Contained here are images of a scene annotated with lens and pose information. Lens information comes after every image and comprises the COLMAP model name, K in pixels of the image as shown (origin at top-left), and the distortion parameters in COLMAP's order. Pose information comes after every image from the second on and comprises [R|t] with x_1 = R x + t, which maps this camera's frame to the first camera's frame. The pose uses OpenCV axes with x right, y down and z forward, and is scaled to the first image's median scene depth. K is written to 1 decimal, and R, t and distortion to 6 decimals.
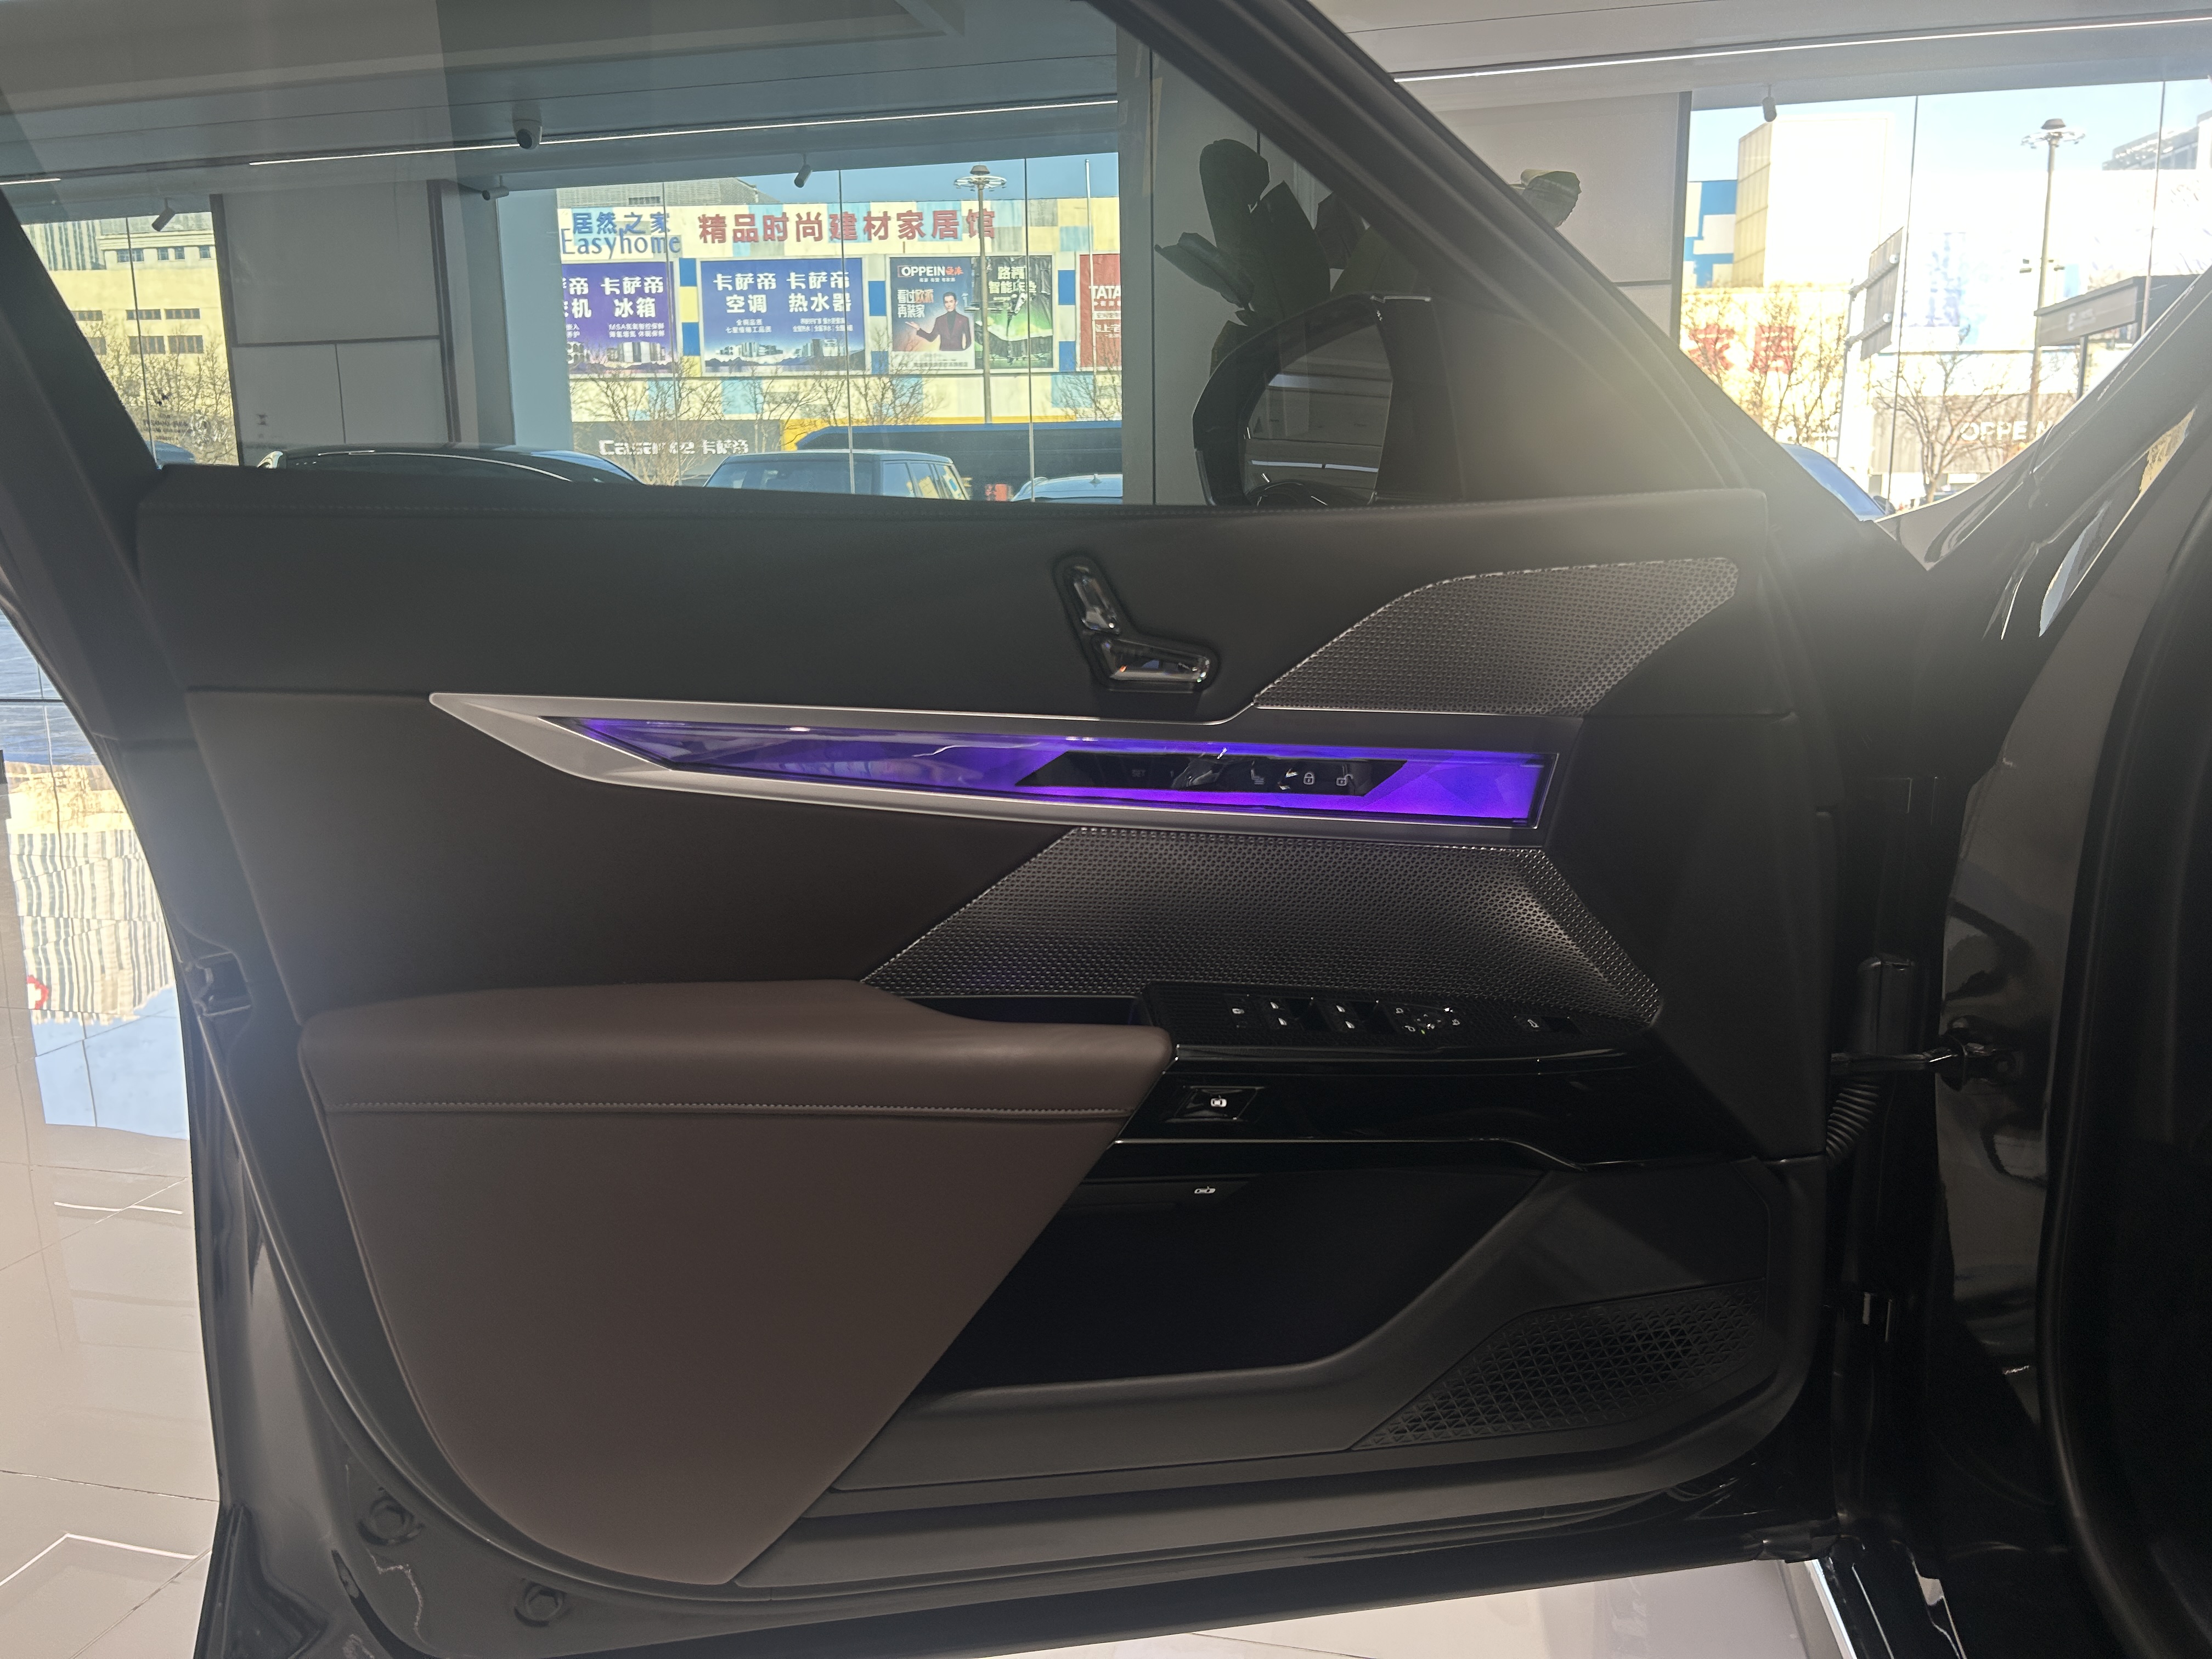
lens RADIAL K [[1651.9, 0, 1106.0], [0, 1651.9, 829.5], [0, 0, 1]] dist [0.072106, -0.098175]
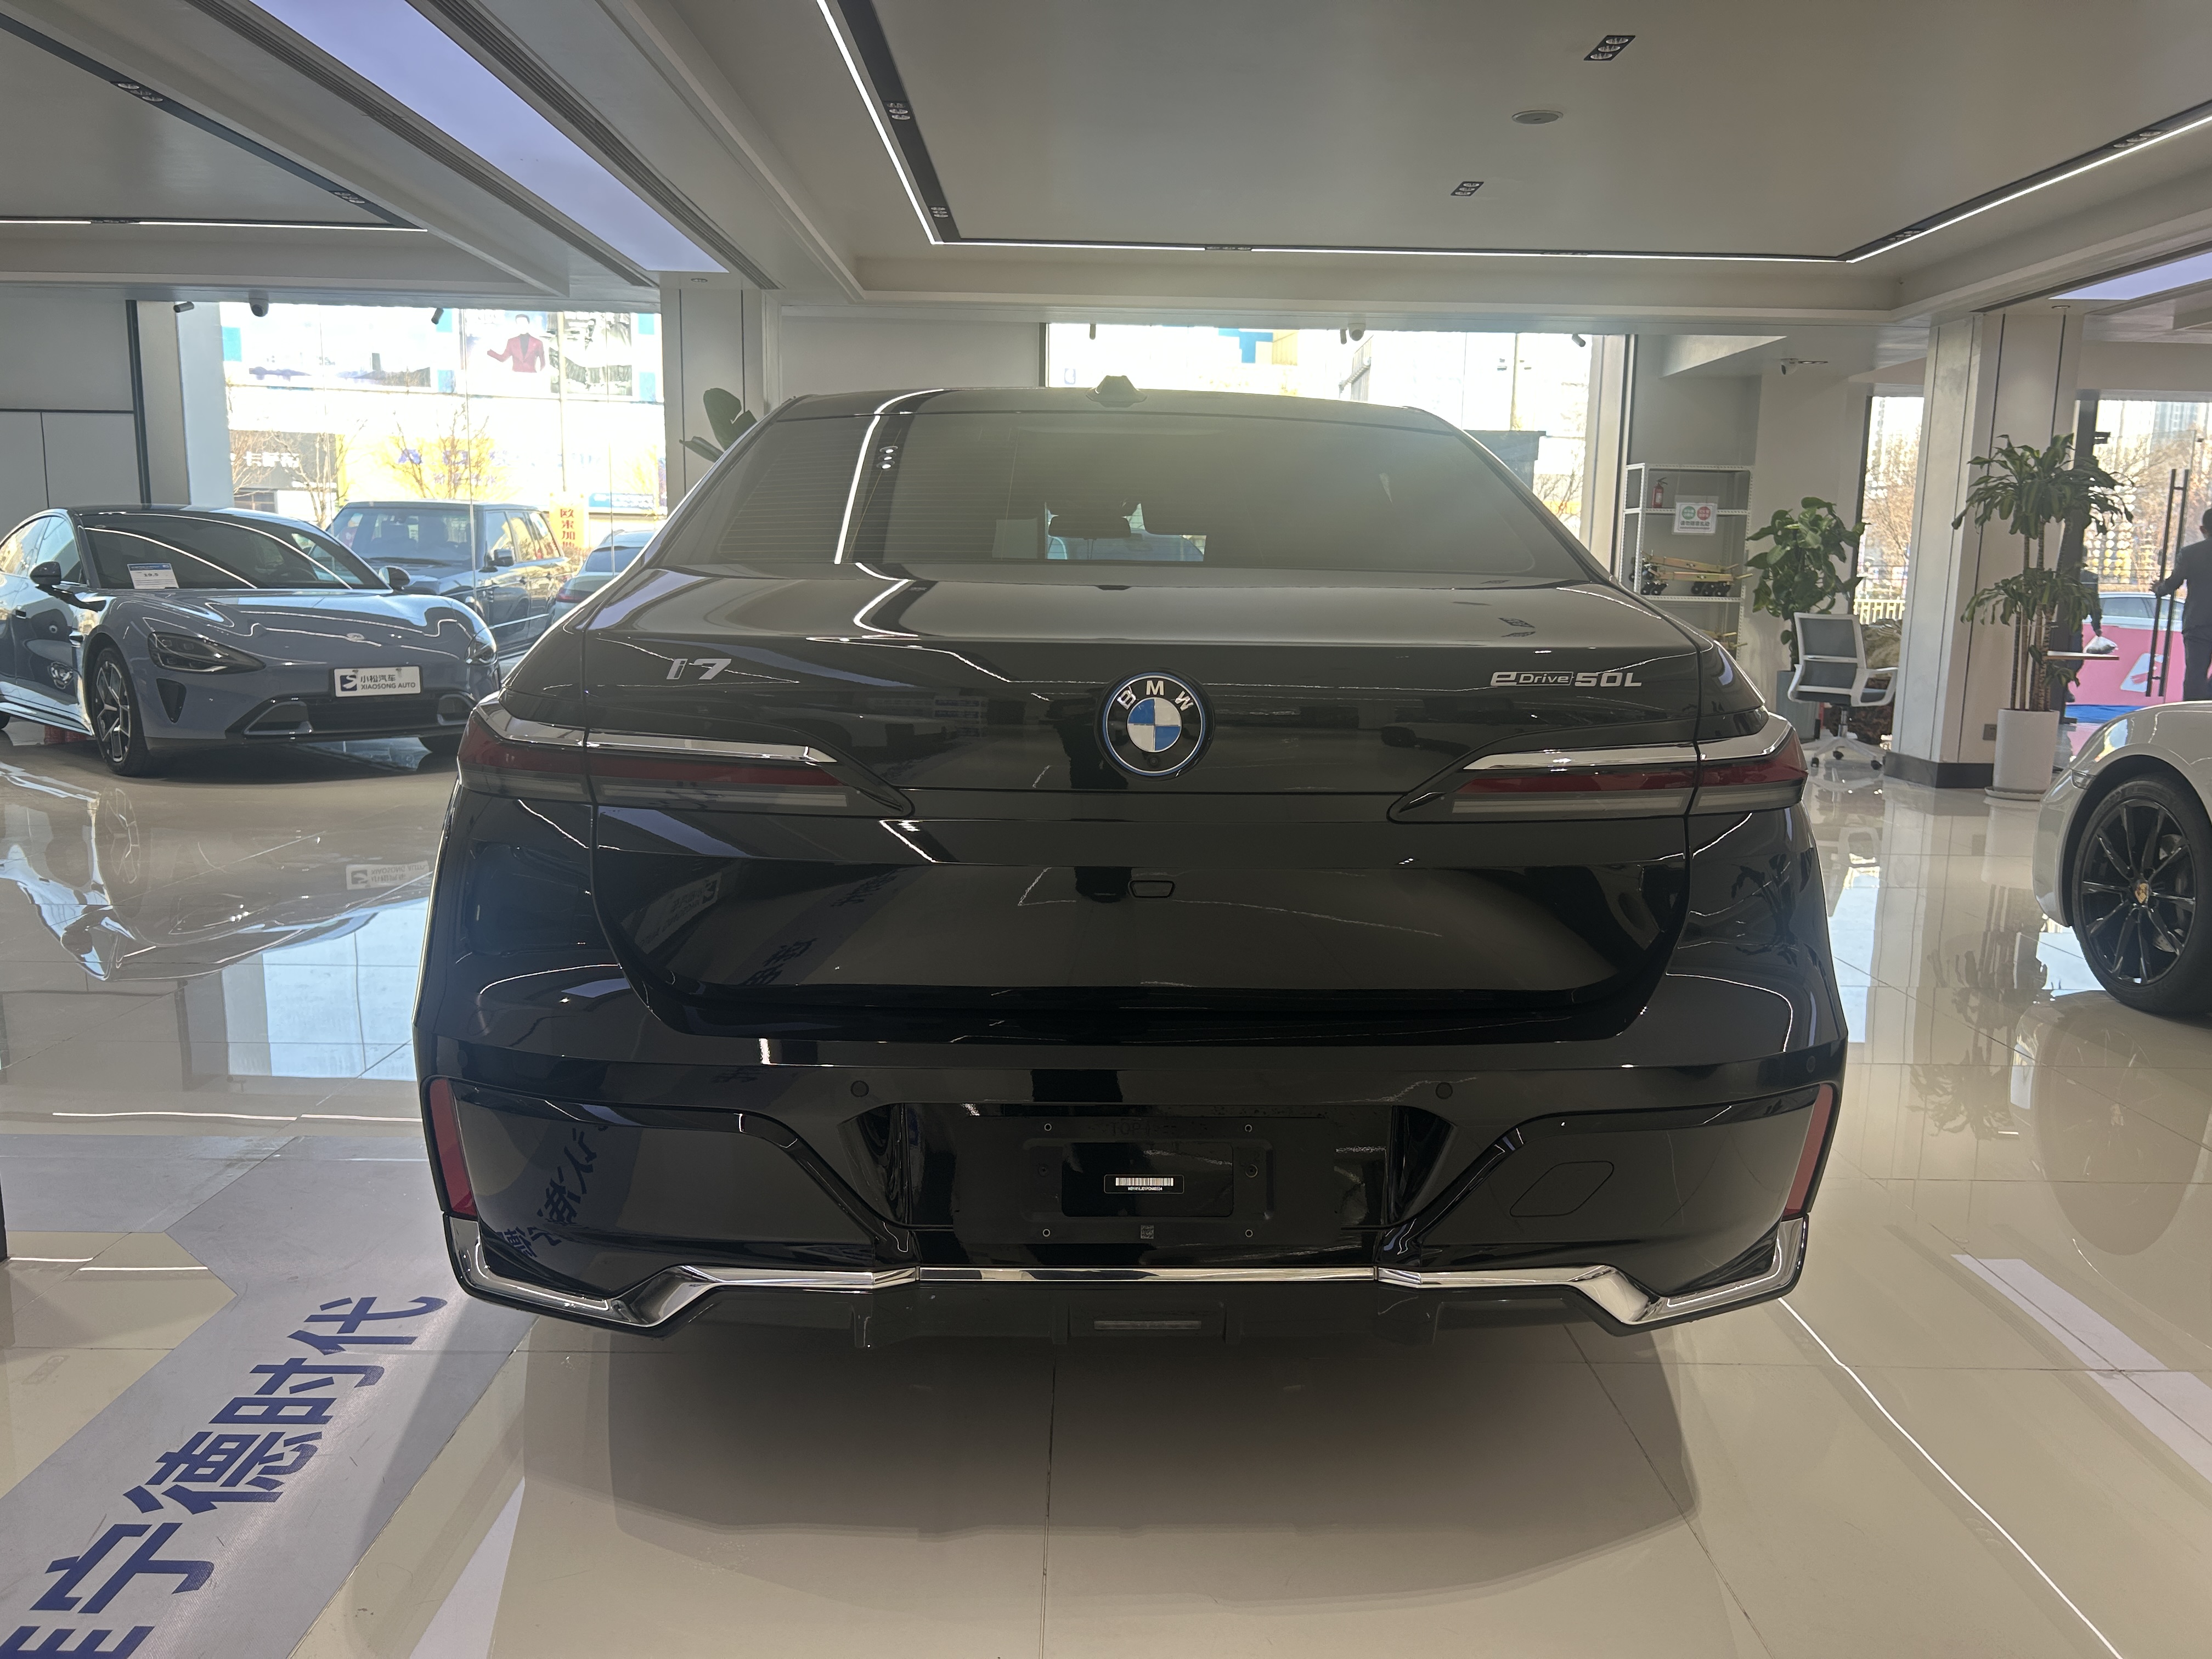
lens RADIAL K [[1651.4, 0, 1116.2], [0, 1651.4, 819.4], [0, 0, 1]] dist [0.081675, -0.174059]
pose [[0.969008, -0.004167, 0.246995, 0.018315], [0.010897, 0.999606, -0.025884, 0.064029], [-0.246789, 0.027774, 0.968671, -0.442515]]
